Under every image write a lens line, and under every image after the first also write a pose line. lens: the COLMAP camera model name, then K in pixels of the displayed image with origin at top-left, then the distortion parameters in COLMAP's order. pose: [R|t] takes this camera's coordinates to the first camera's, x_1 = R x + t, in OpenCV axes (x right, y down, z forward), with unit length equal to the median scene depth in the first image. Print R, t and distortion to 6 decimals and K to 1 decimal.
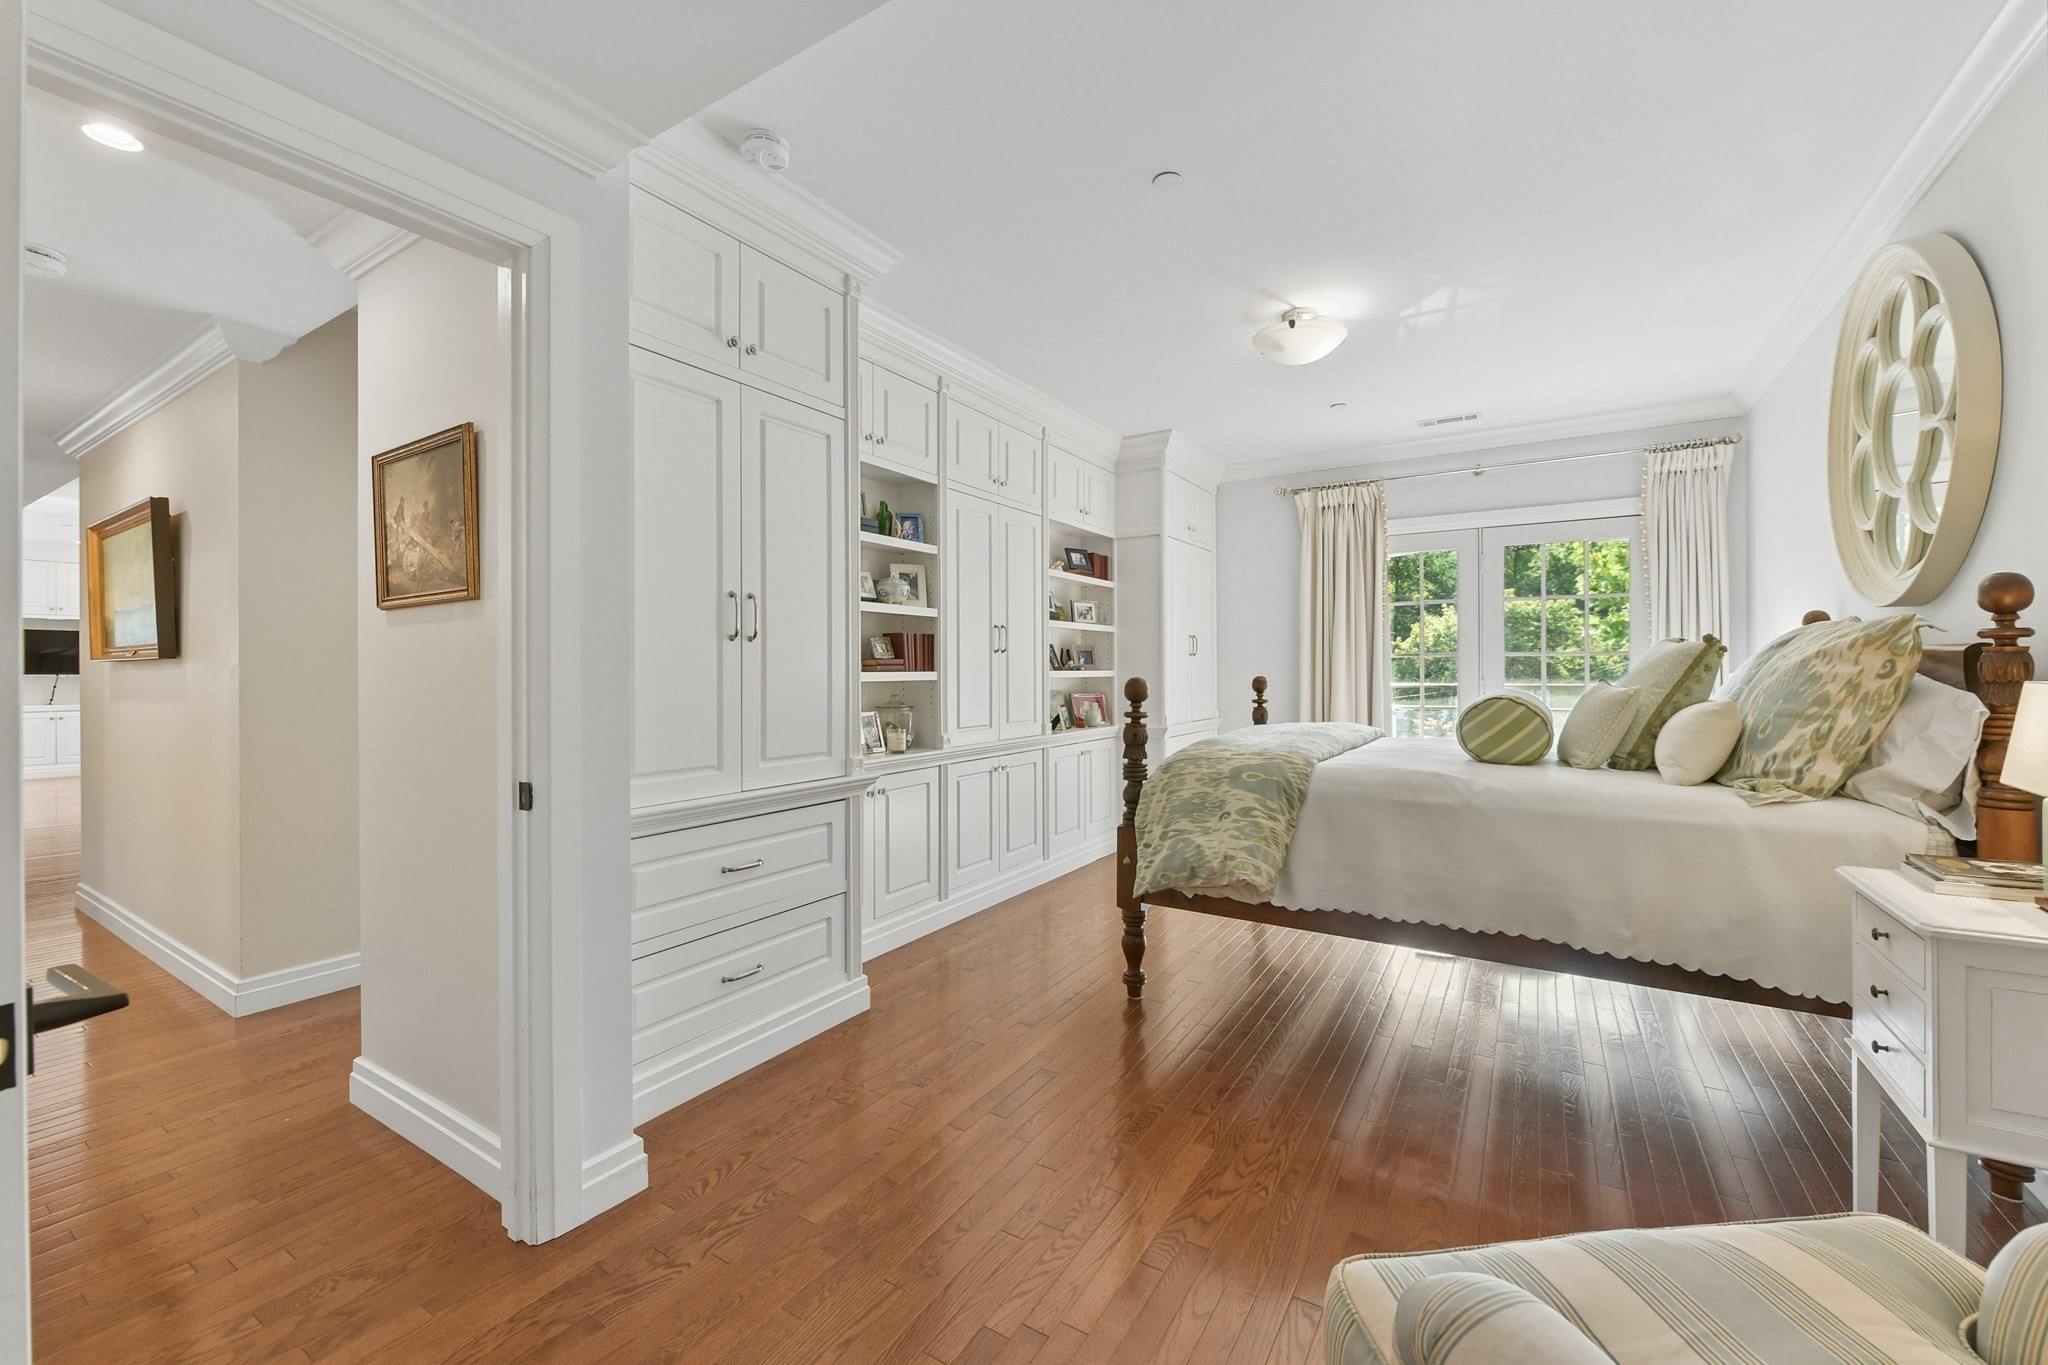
lens RADIAL K [[819.1, 0, 1037.0], [0, 819.1, 672.2], [0, 0, 1]] dist [-0.004604, -0.000461]
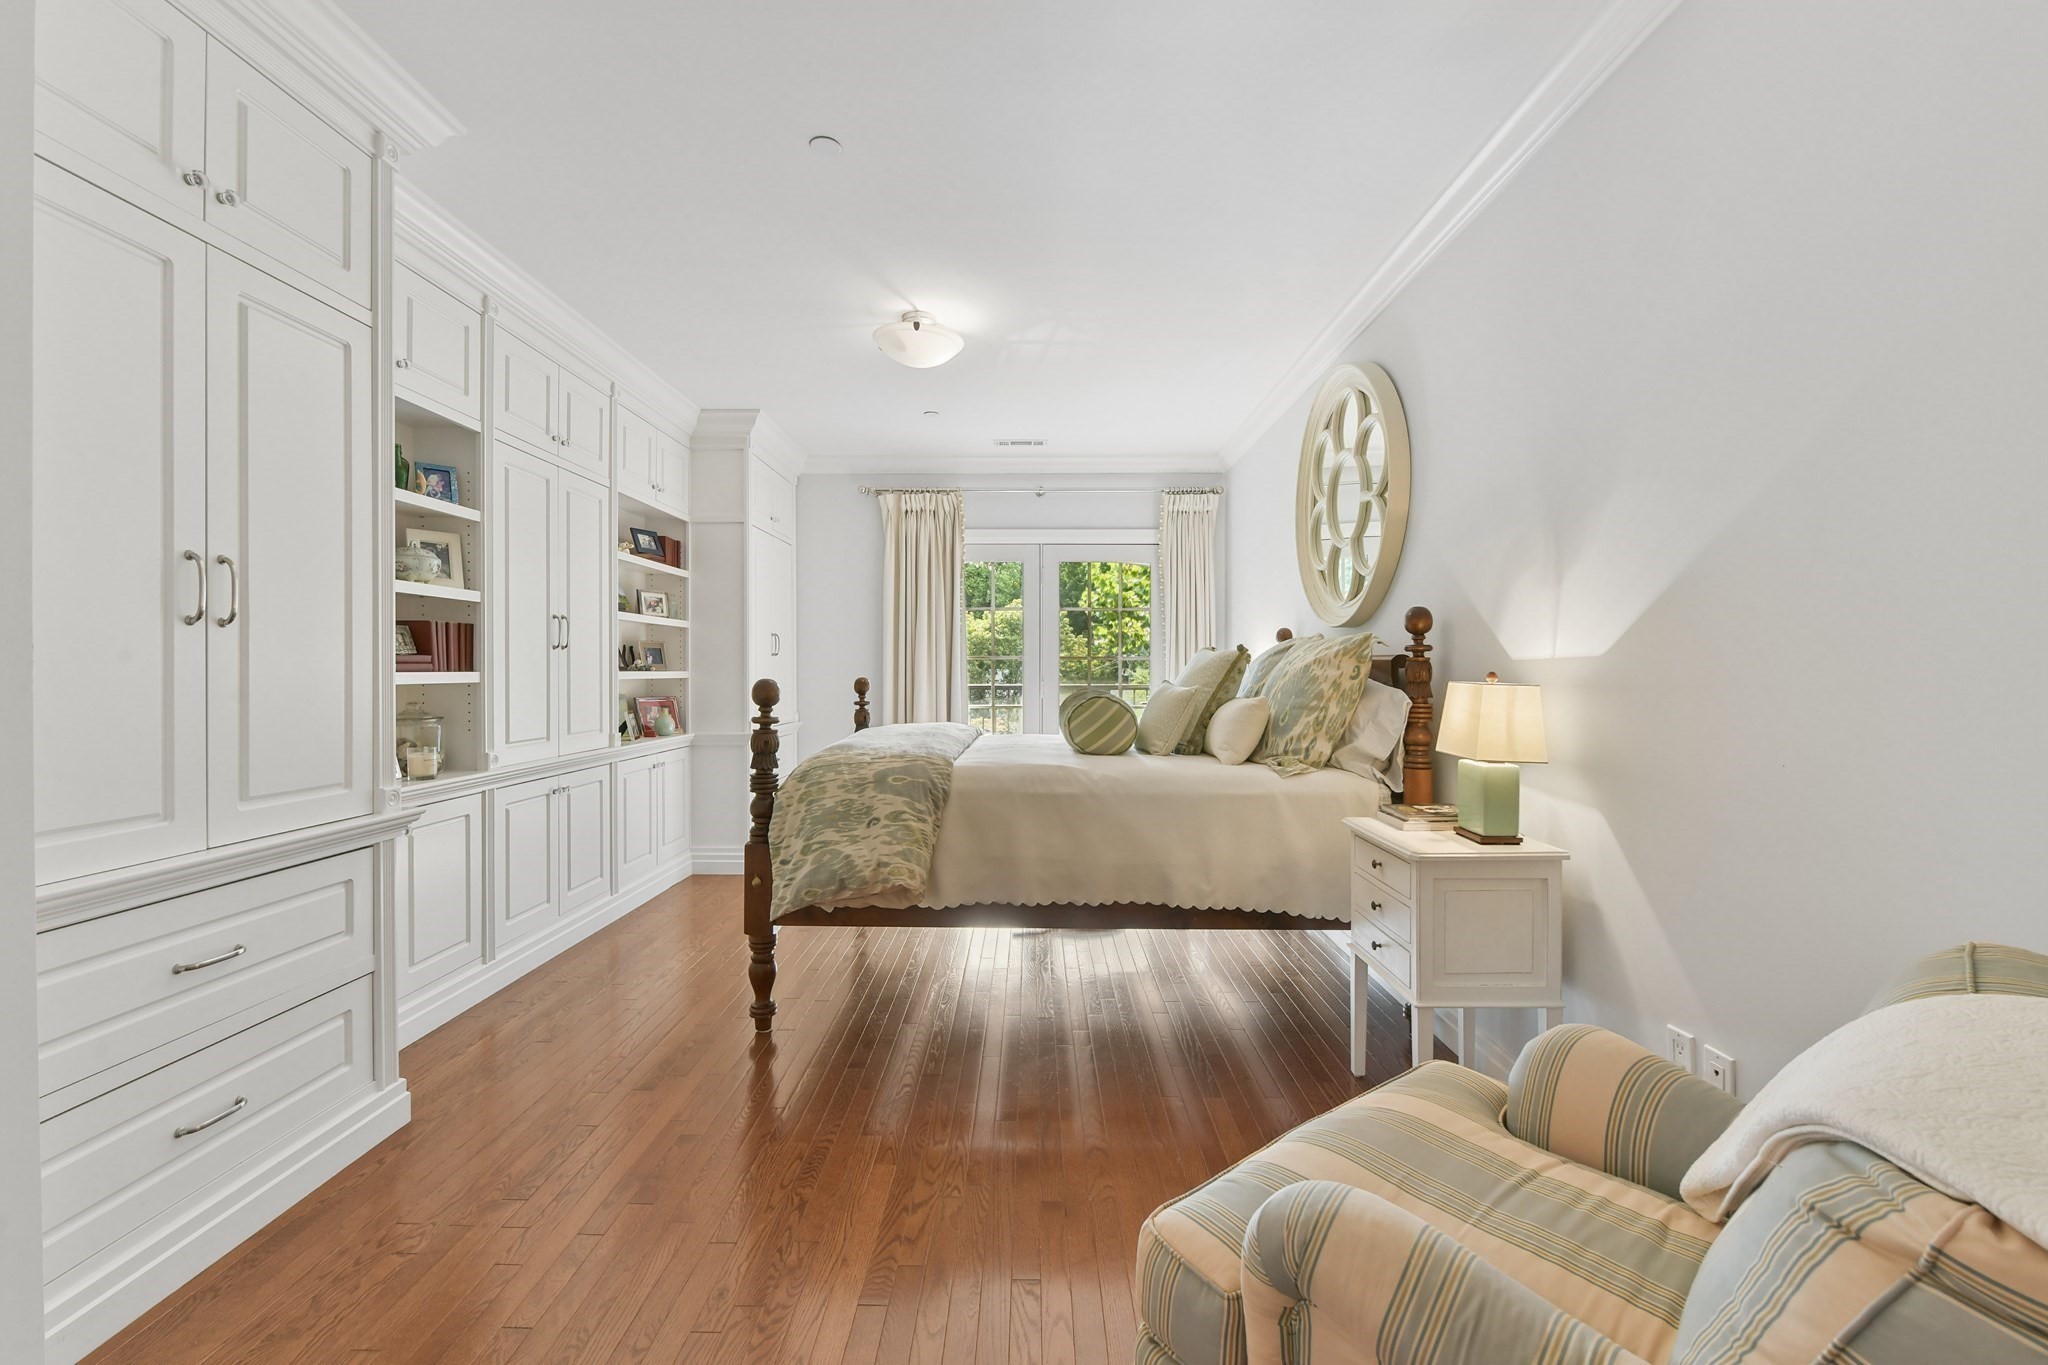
lens RADIAL K [[847.0, 0, 1033.6], [0, 847.0, 677.7], [0, 0, 1]] dist [-0.007717, -0.000577]
pose [[0.851337, -0.000091, 0.524620, -0.125619], [-0.002784, 0.999985, 0.004690, -0.000333], [-0.524612, -0.005453, 0.851324, 0.047205]]
